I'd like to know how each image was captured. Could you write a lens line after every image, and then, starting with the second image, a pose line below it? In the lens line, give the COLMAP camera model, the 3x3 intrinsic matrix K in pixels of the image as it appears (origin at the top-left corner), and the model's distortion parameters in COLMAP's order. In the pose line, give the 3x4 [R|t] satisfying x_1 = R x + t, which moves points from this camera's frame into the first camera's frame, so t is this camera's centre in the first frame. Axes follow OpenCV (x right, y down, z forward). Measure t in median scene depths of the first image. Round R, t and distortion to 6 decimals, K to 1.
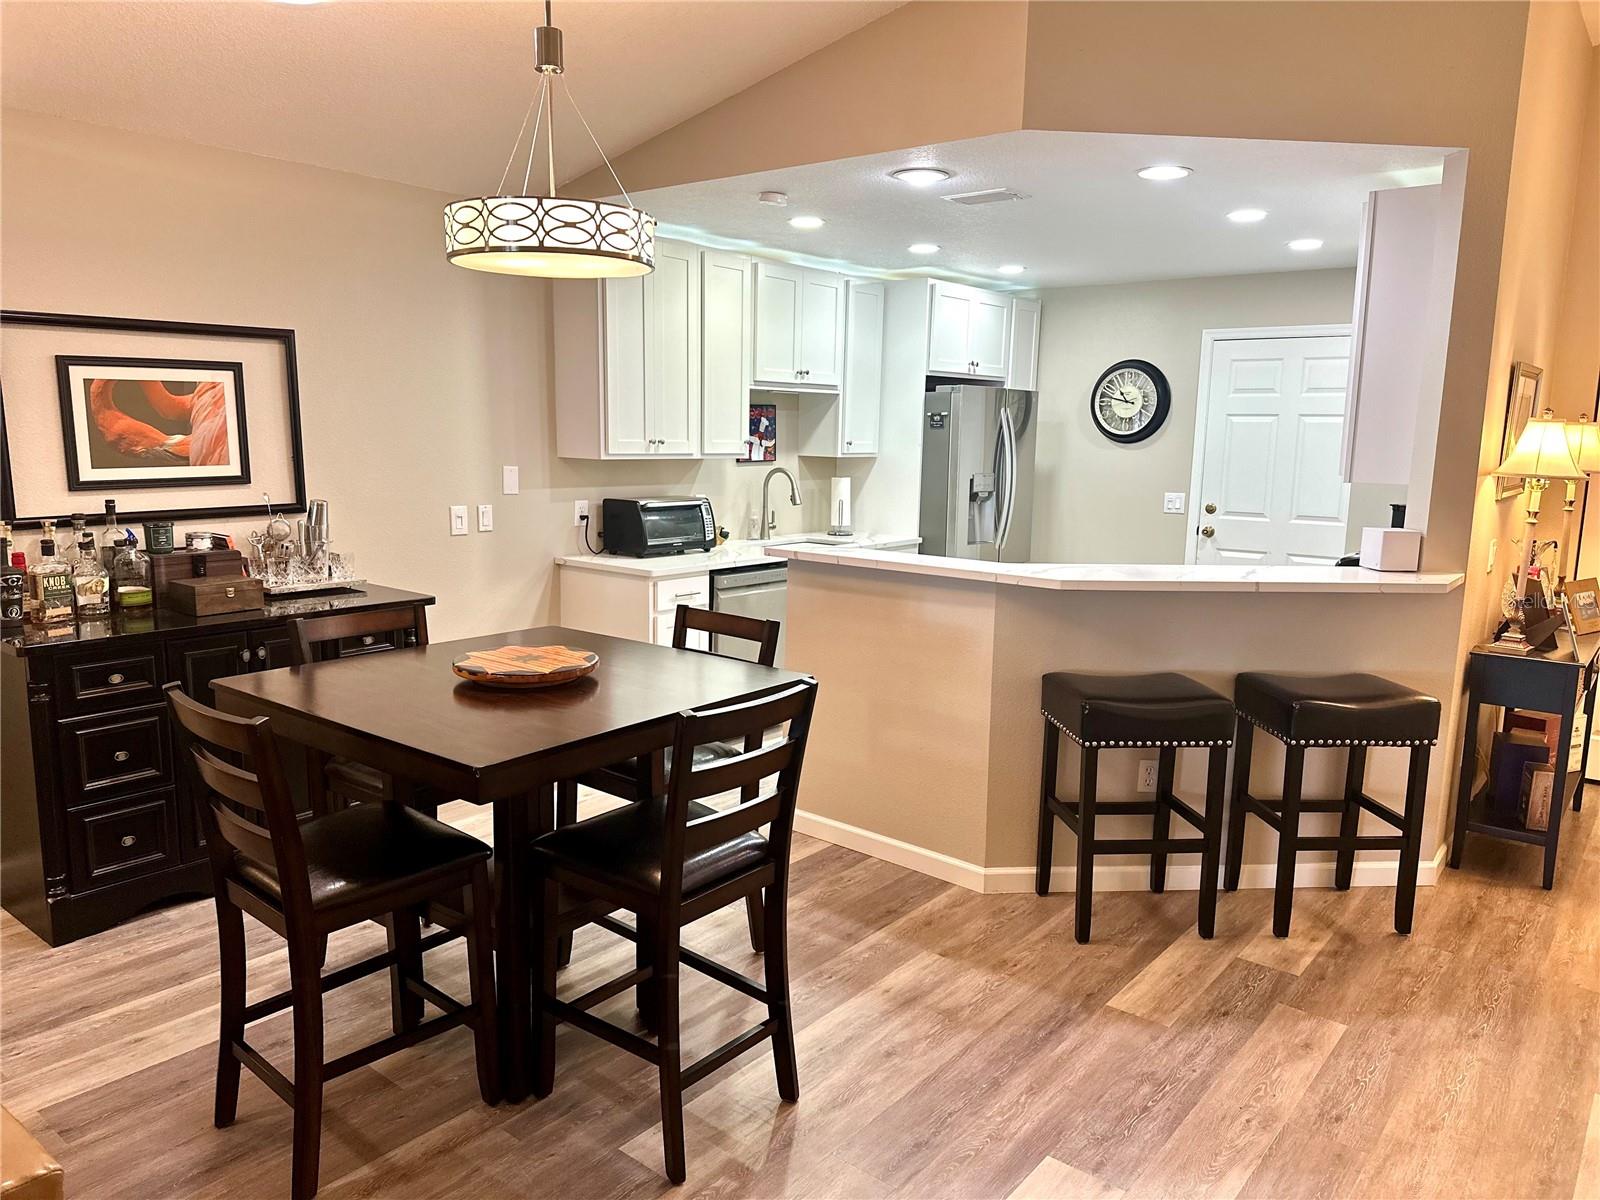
lens RADIAL K [[1108.9, 0, 800.9], [0, 1108.9, 606.3], [0, 0, 1]] dist [0.102665, -0.134045]
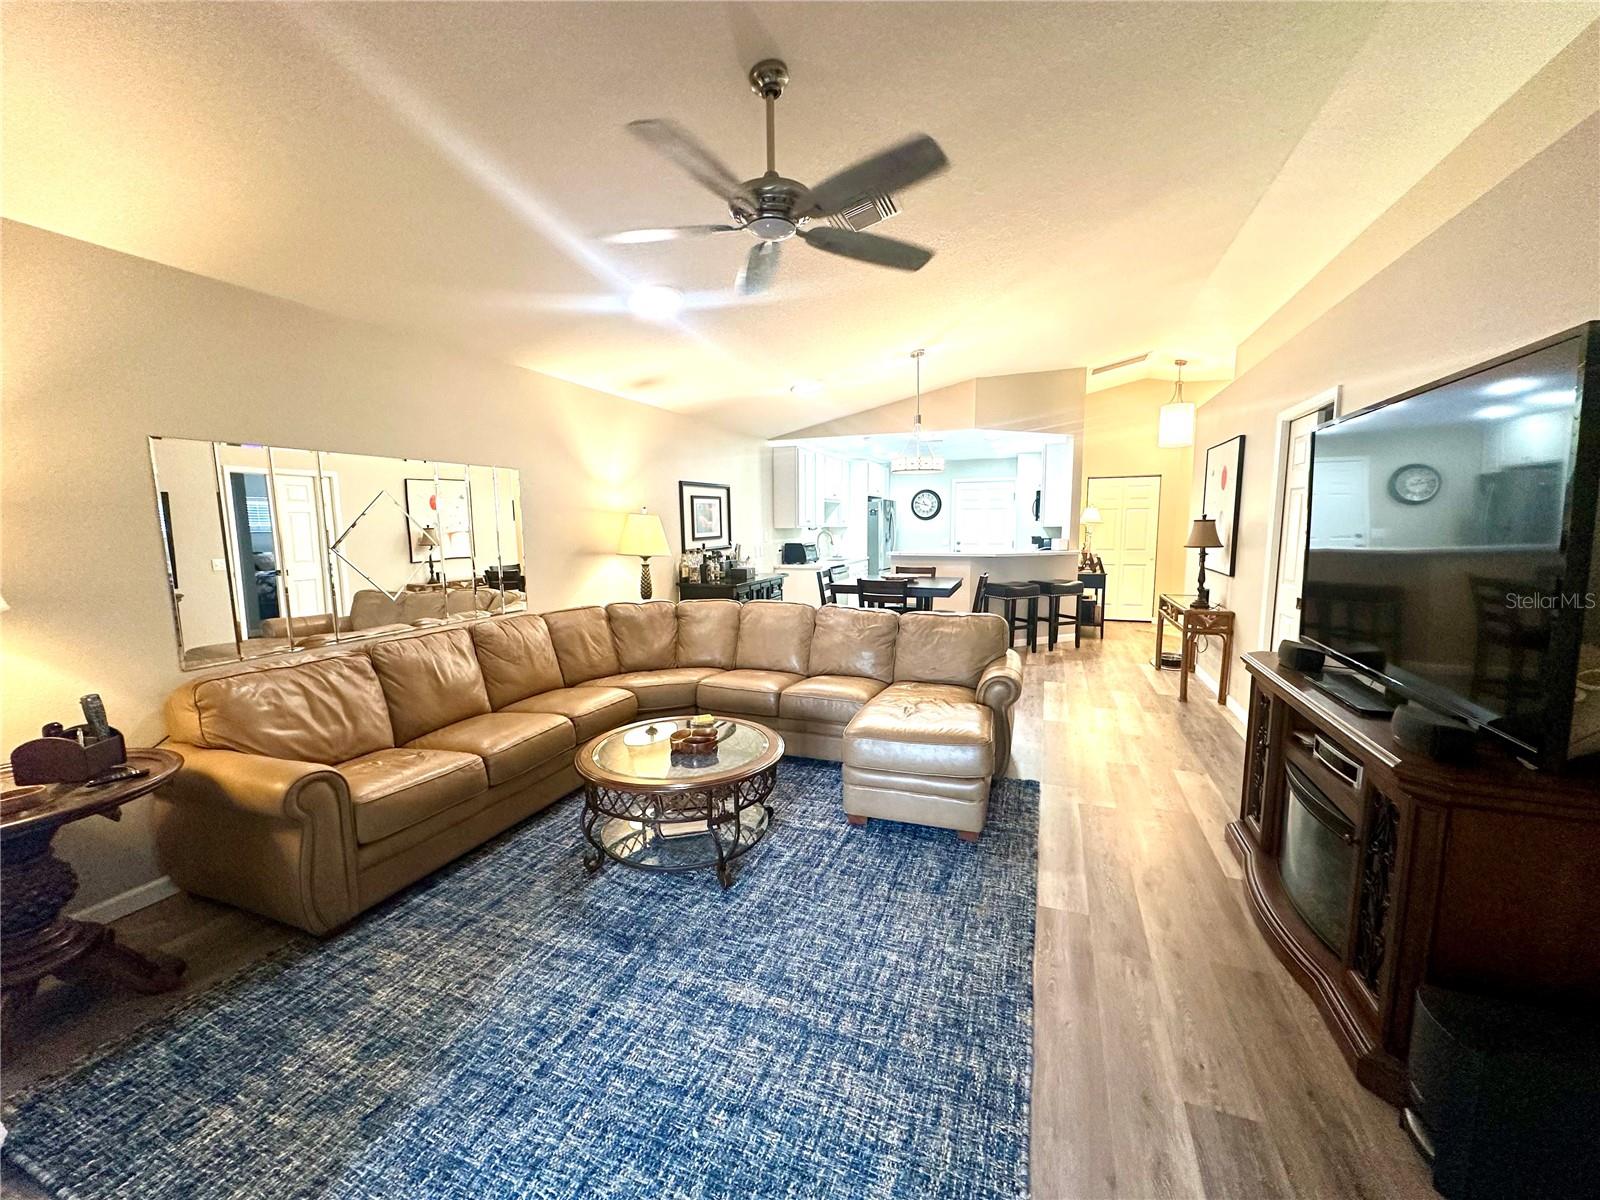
lens RADIAL K [[639.4, 0, 800.0], [0, 639.4, 600.0], [0, 0, 1]] dist [-0.000557, -0.000124]
pose [[0.951229, -0.063271, 0.301926, -0.845177], [0.074769, 0.996844, -0.026666, 0.112226], [-0.299286, 0.047940, 0.952958, -0.635092]]
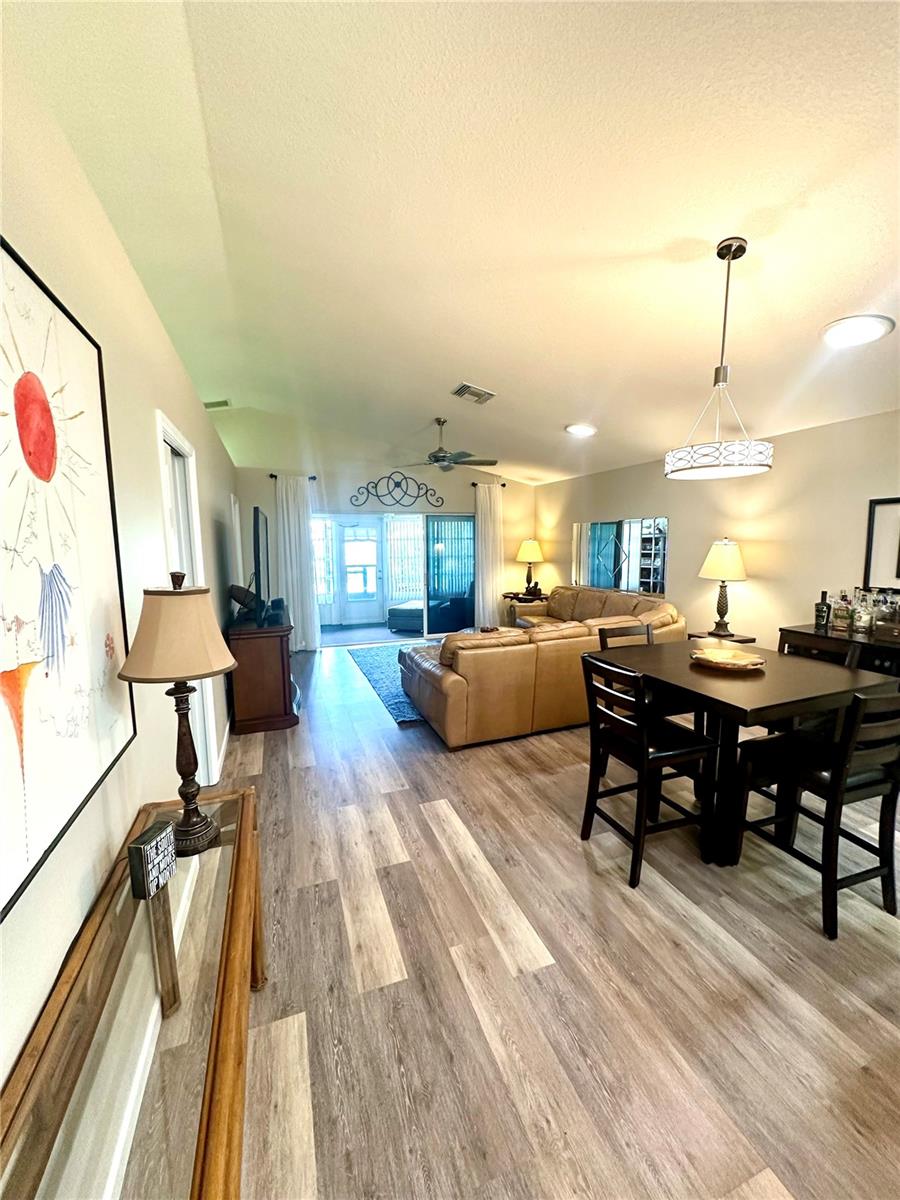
lens RADIAL K [[479.5, 0, 450.0], [0, 479.5, 600.0], [0, 0, 1]] dist [-0.000557, -0.000124]
pose [[-0.511157, 0.091344, -0.854620, 0.549745], [-0.139610, 0.972307, 0.187424, -0.106335], [0.848073, 0.215117, -0.484249, 0.685751]]
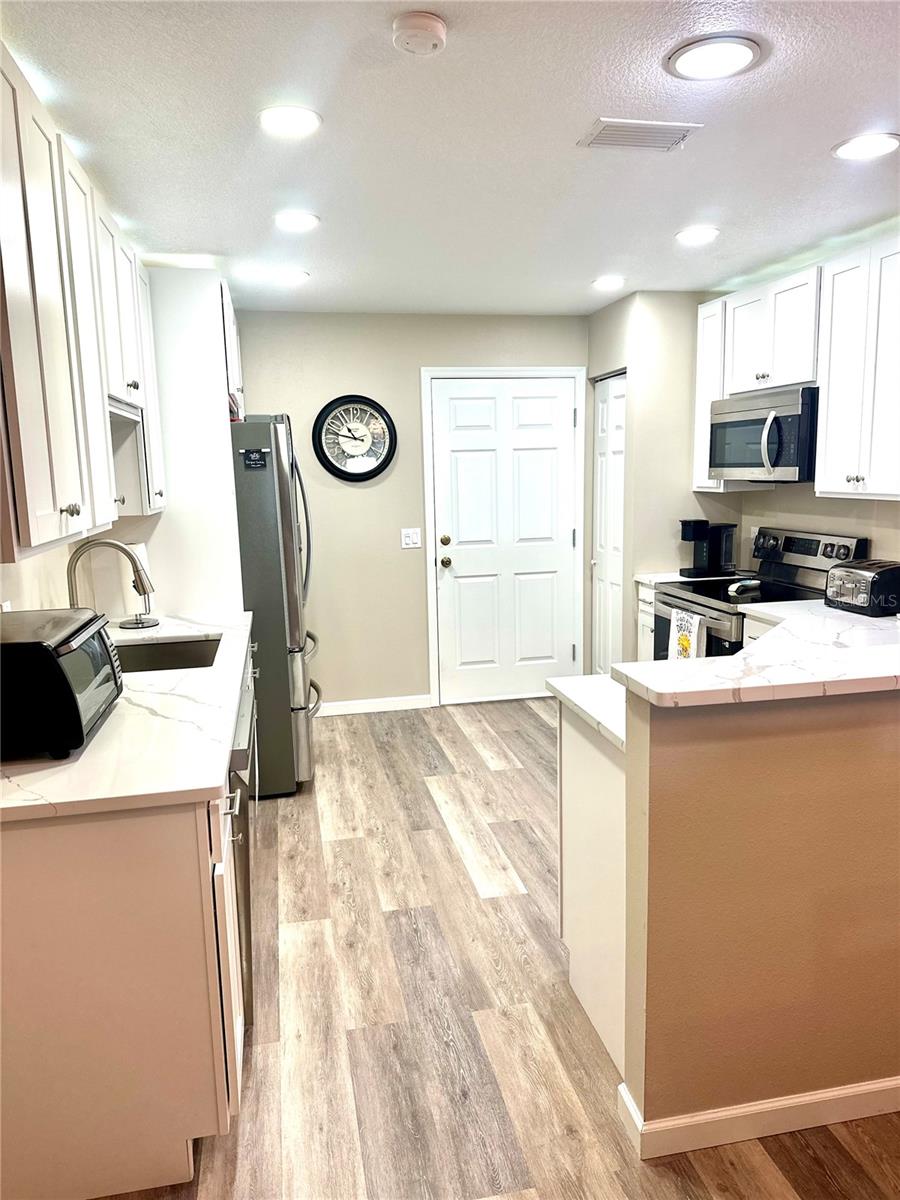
lens RADIAL K [[831.6, 0, 451.1], [0, 831.6, 614.5], [0, 0, 1]] dist [0.102665, -0.134045]
pose [[0.626086, -0.165254, 0.762042, -0.420120], [0.157359, 0.983955, 0.084093, -0.145126], [-0.763711, 0.067265, 0.642044, 0.868898]]
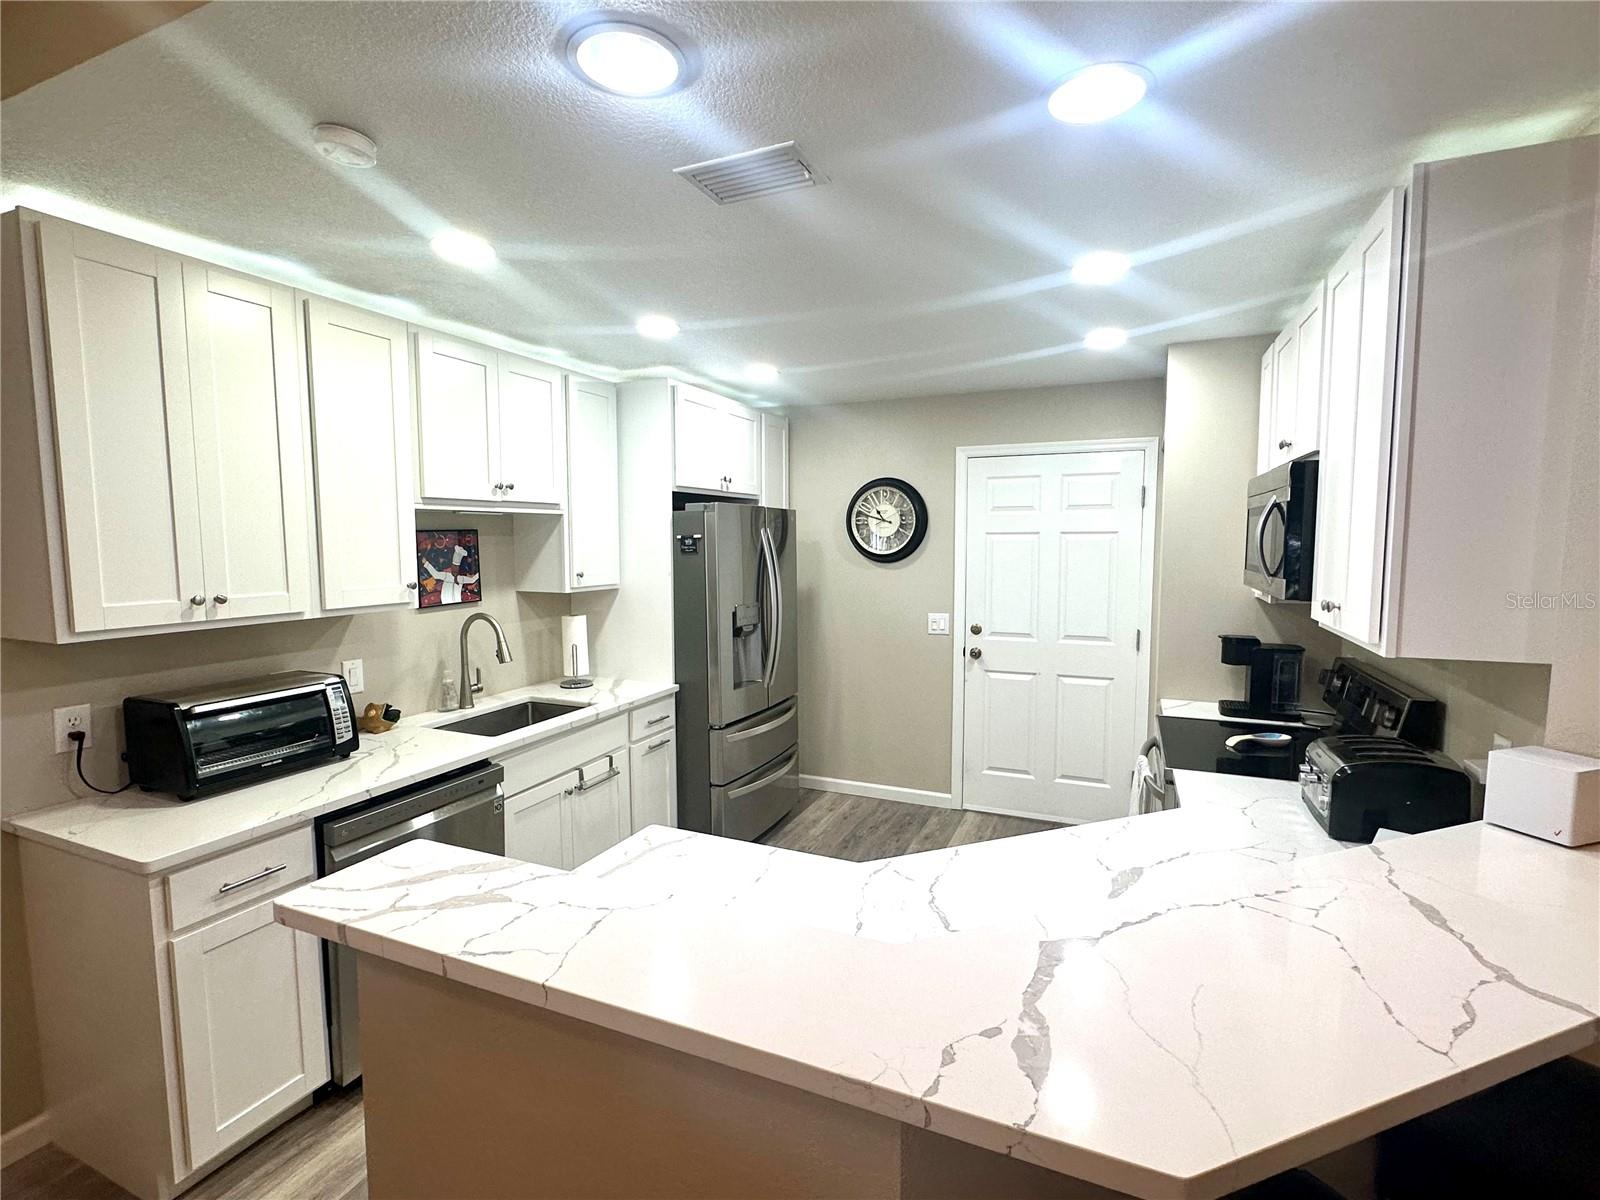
lens RADIAL K [[753.6, 0, 799.6], [0, 753.6, 602.4], [0, 0, 1]] dist [-0.001979, 0.000261]
pose [[0.963328, -0.043572, 0.264764, 0.083743], [0.062254, 0.996097, -0.062579, -0.137378], [-0.261004, 0.076767, 0.962281, 0.723836]]
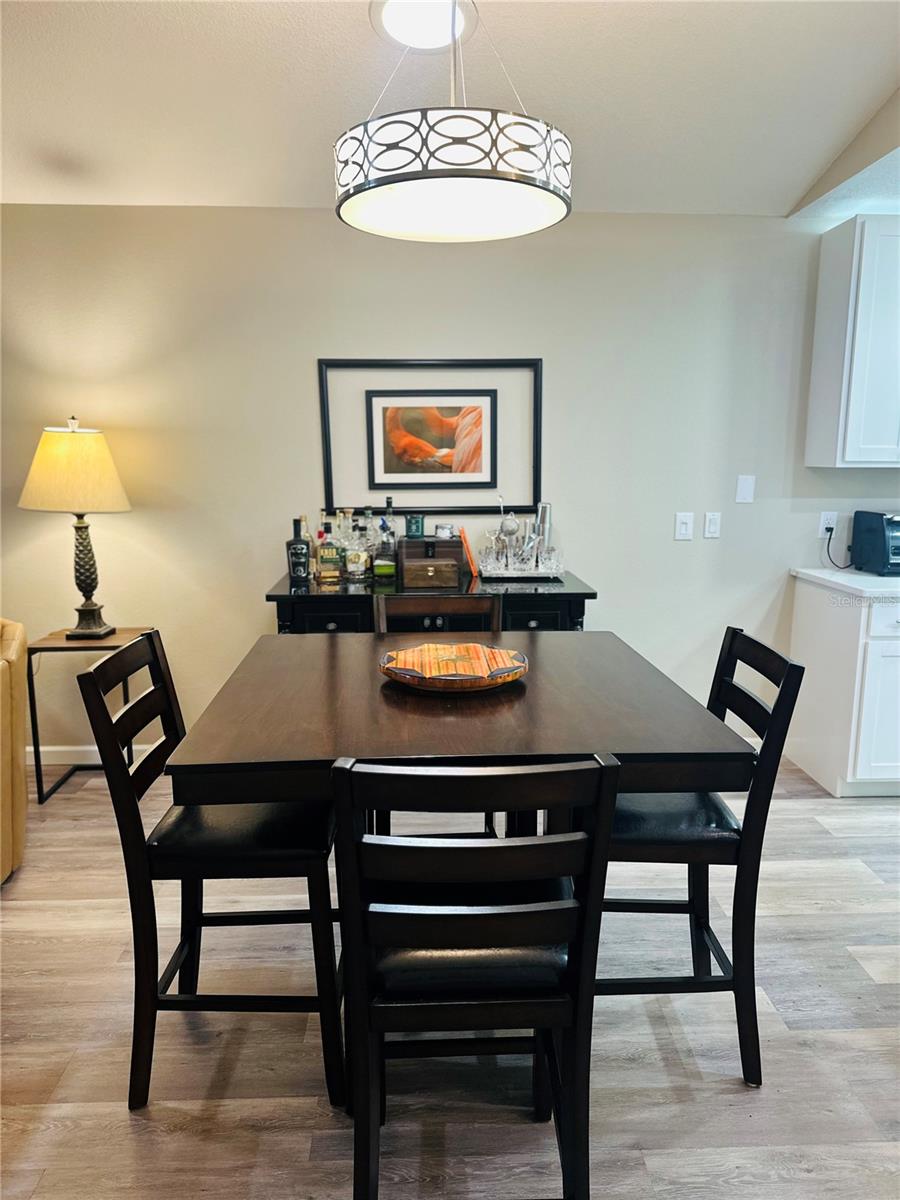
lens RADIAL K [[824.0, 0, 456.2], [0, 824.0, 621.1], [0, 0, 1]] dist [0.132512, -0.153441]
pose [[0.664336, 0.125652, -0.736796, 0.186794], [-0.109287, 0.991503, 0.070550, -0.023690], [0.739401, 0.033653, 0.672424, 0.375441]]
